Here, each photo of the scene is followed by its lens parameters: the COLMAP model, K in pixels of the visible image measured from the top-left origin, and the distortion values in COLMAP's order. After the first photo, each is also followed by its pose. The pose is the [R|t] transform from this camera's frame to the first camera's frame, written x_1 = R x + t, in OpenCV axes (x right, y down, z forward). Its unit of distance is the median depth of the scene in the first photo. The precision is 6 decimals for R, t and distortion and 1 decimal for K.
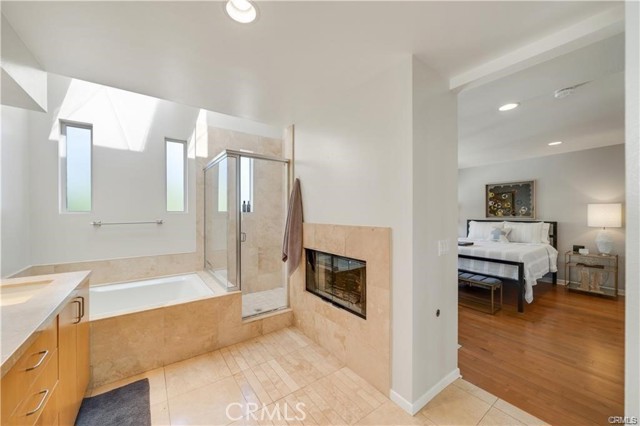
lens RADIAL K [[246.6, 0, 320.9], [0, 246.6, 210.2], [0, 0, 1]] dist [-0.008107, 0.000193]
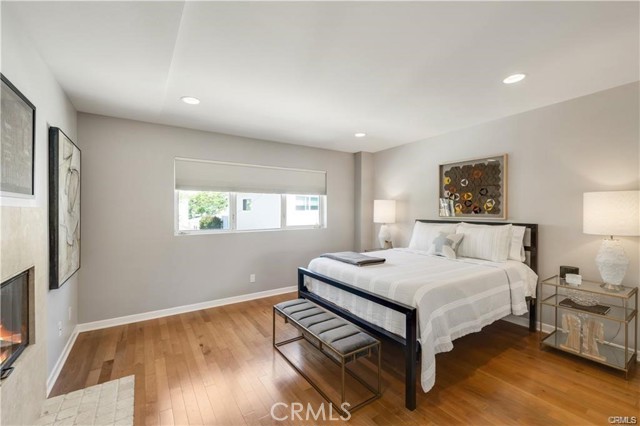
lens RADIAL K [[272.4, 0, 324.7], [0, 272.4, 211.0], [0, 0, 1]] dist [-0.004770, -0.000750]
pose [[0.998406, -0.000917, -0.056430, 0.513737], [0.001641, 0.999917, 0.012787, 0.007401], [0.056413, -0.012859, 0.998325, 0.339219]]
